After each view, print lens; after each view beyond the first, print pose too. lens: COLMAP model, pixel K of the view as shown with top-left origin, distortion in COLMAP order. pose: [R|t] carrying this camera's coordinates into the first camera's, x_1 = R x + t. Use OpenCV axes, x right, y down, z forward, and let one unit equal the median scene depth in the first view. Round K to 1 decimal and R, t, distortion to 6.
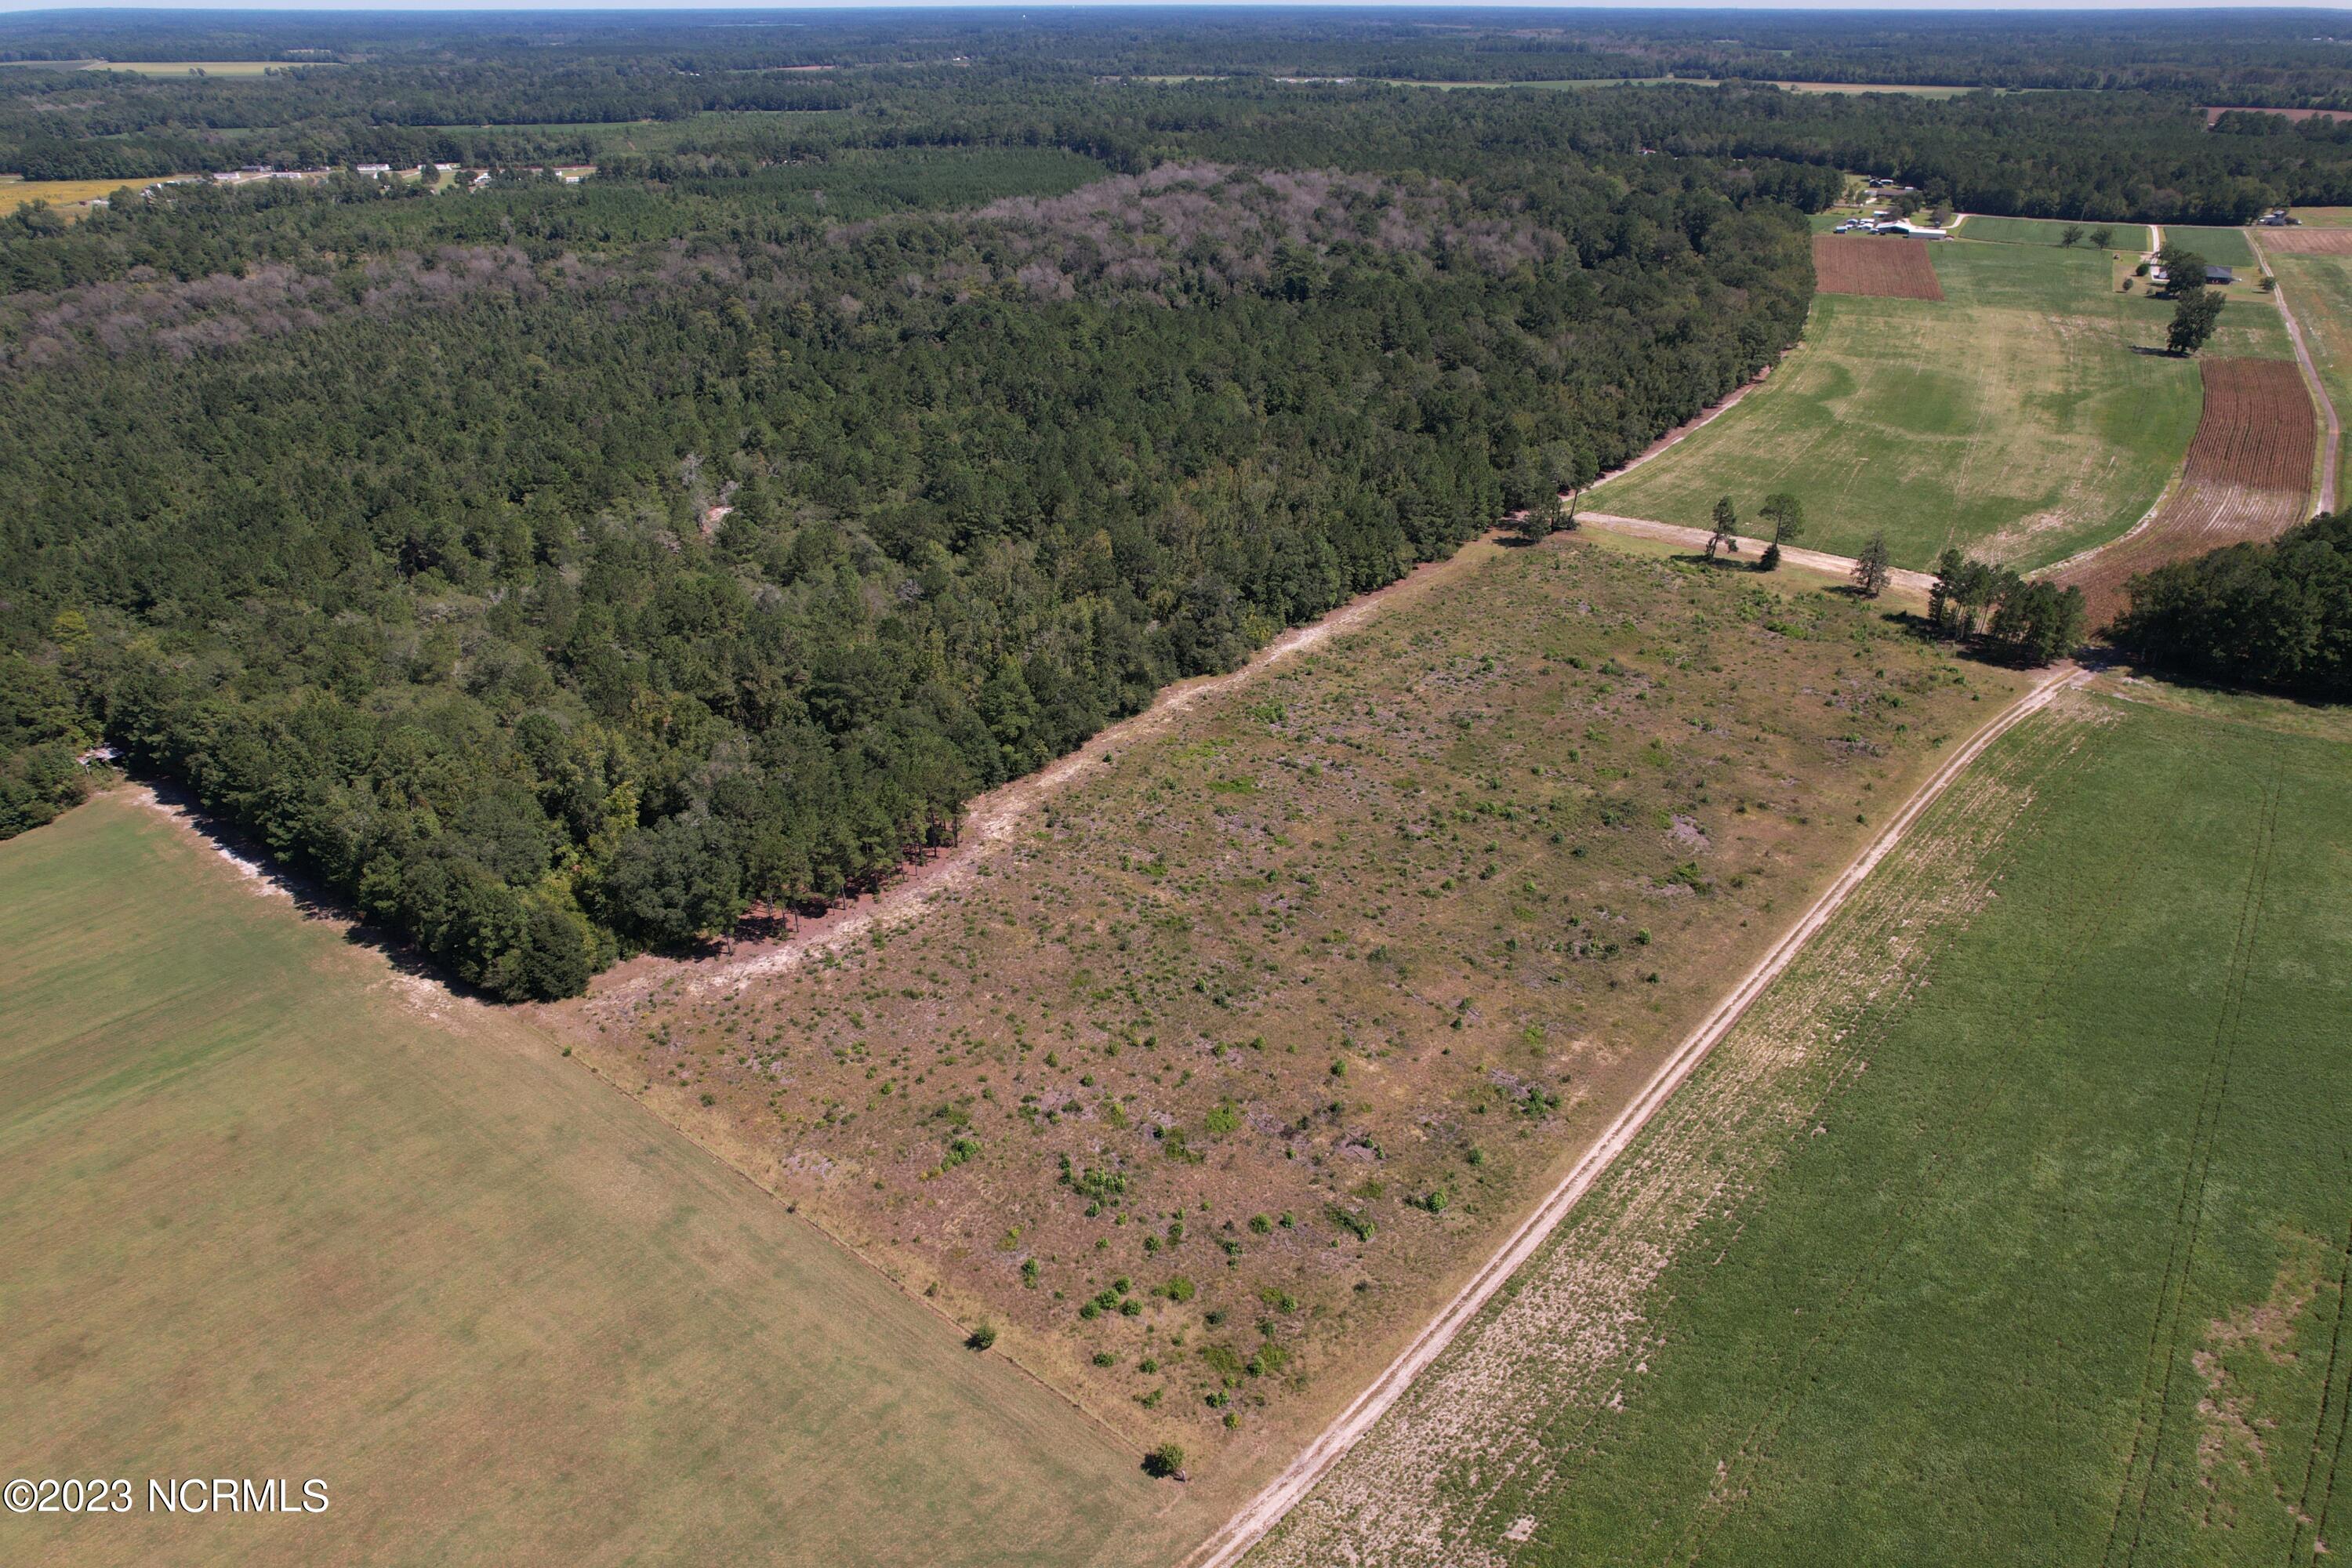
lens RADIAL K [[1498.1, 0, 1181.7], [0, 1498.1, 778.7], [0, 0, 1]] dist [-0.064703, 0.058825]
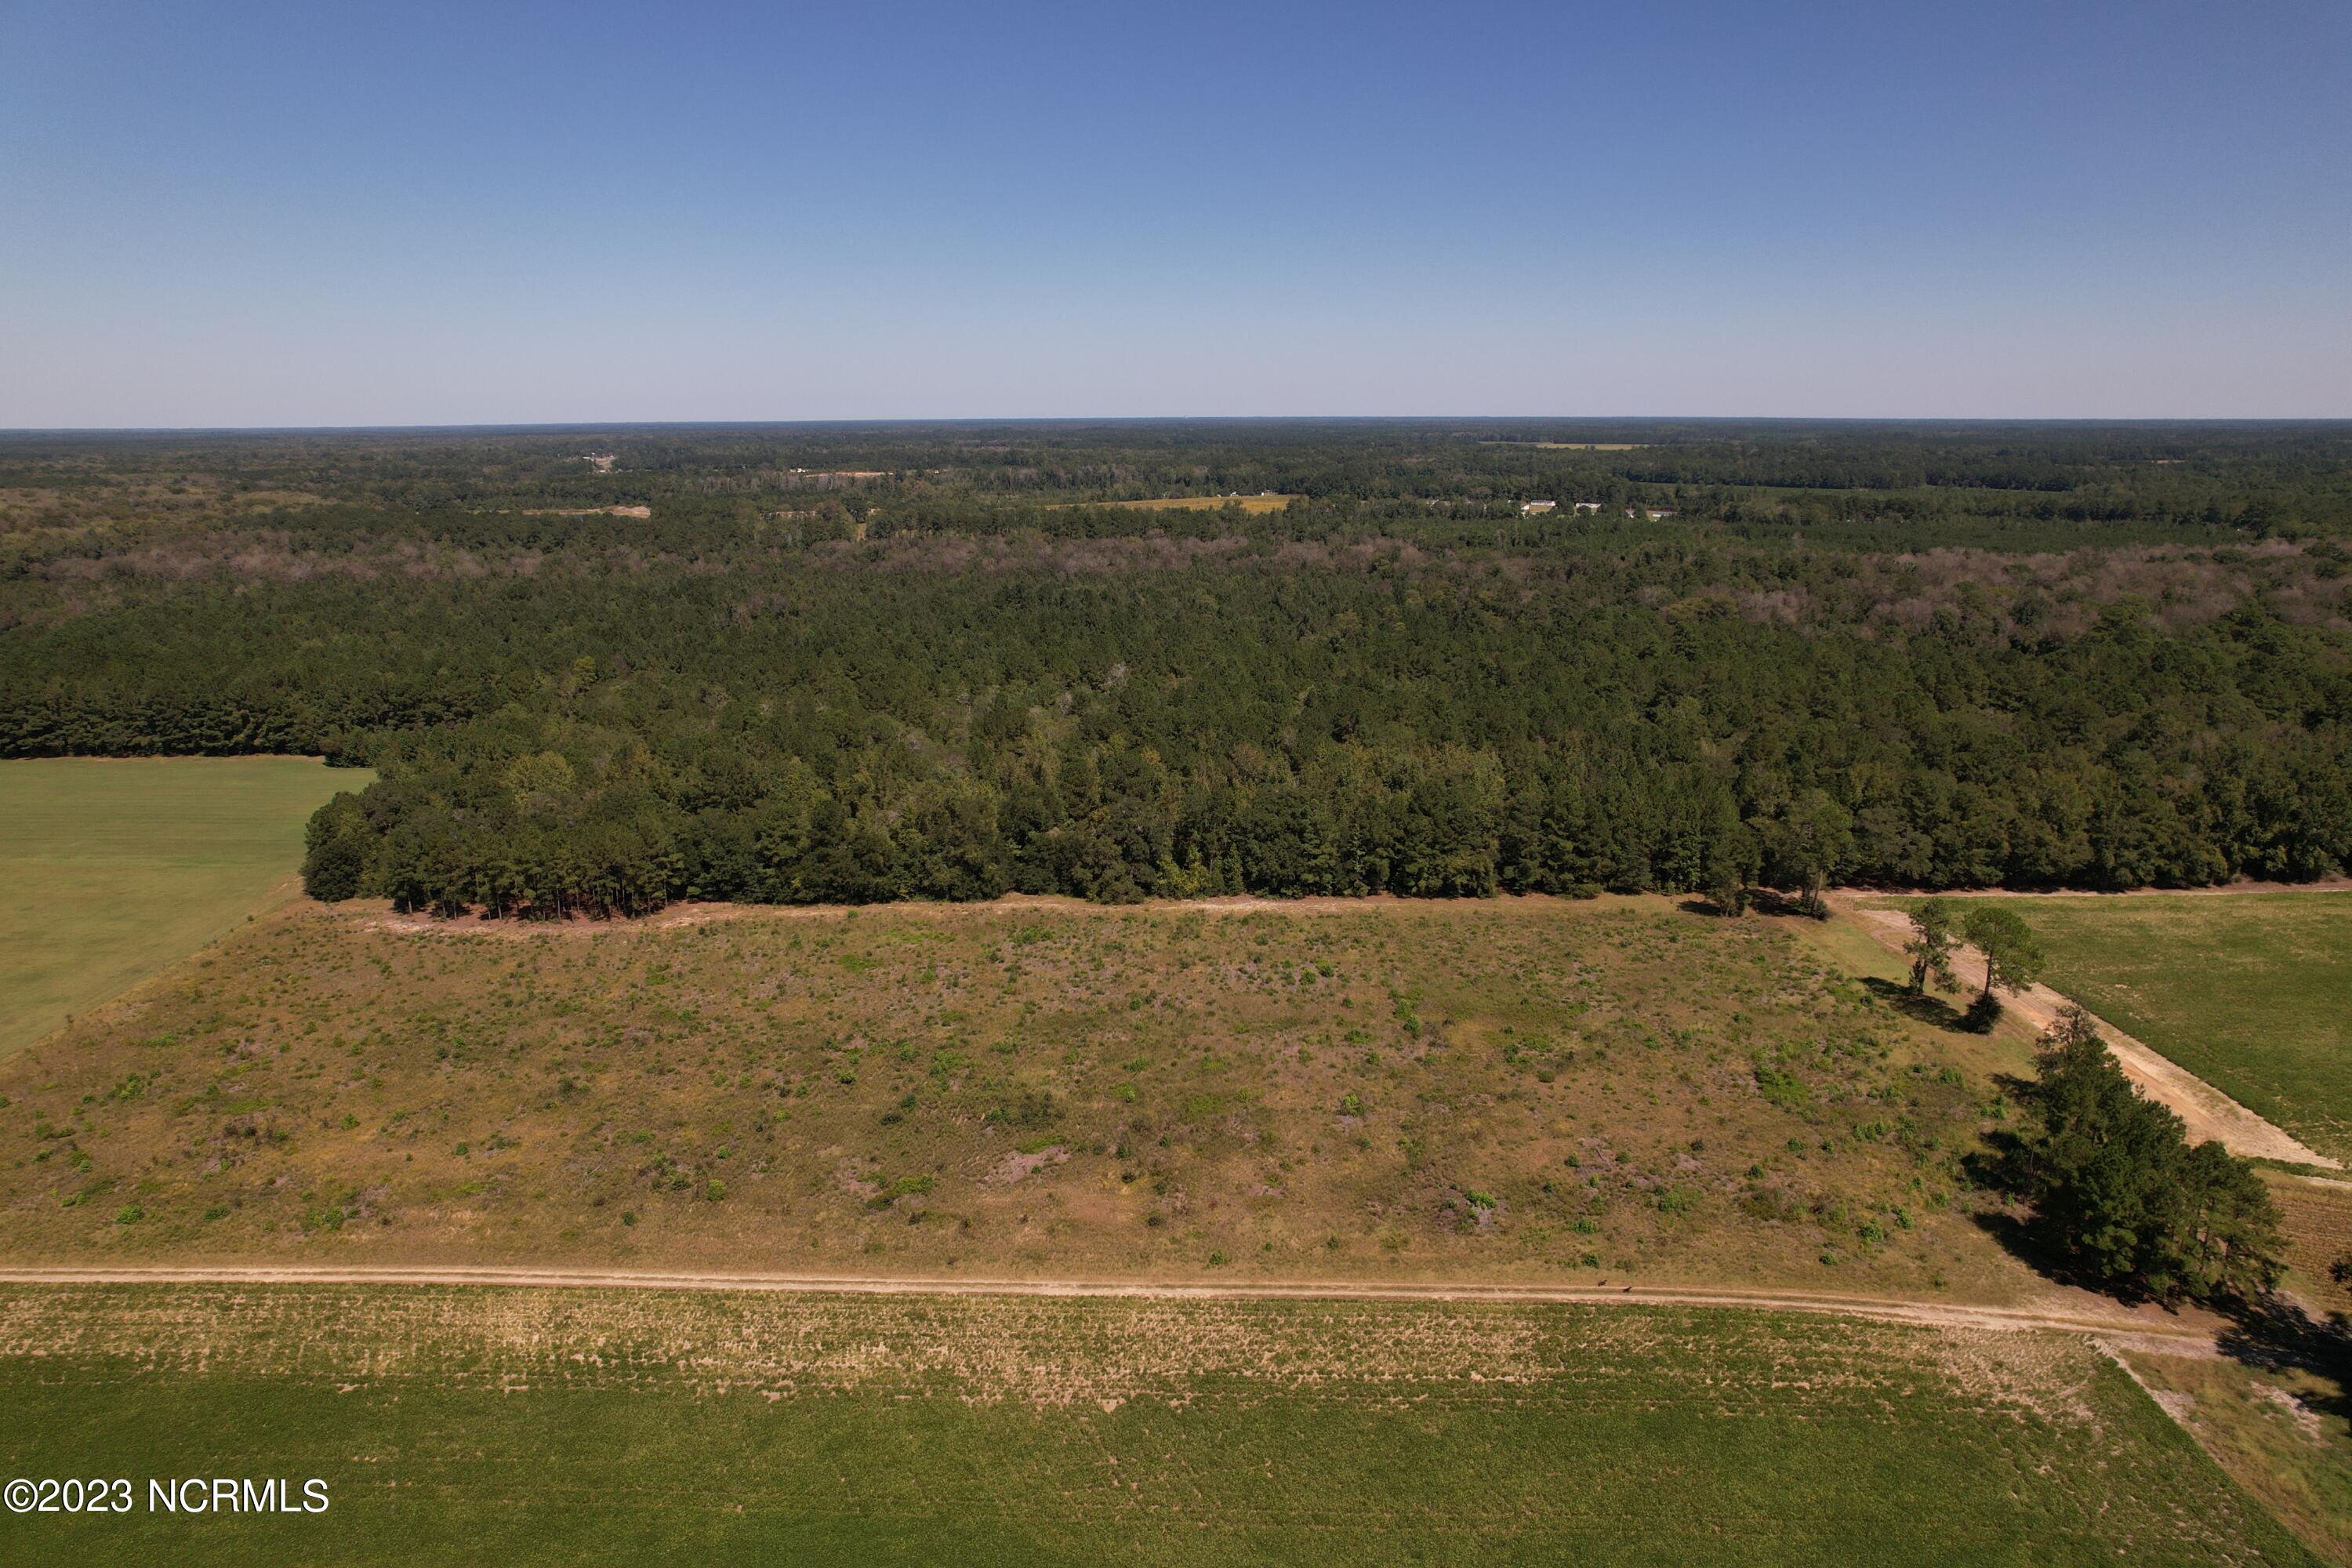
lens RADIAL K [[1498.1, 0, 1181.7], [0, 1498.1, 778.7], [0, 0, 1]] dist [-0.064703, 0.058825]
pose [[0.637027, 0.181690, -0.749123, 1.035811], [-0.357646, 0.930558, -0.078434, -0.124628], [0.682851, 0.317885, 0.657771, 0.597950]]
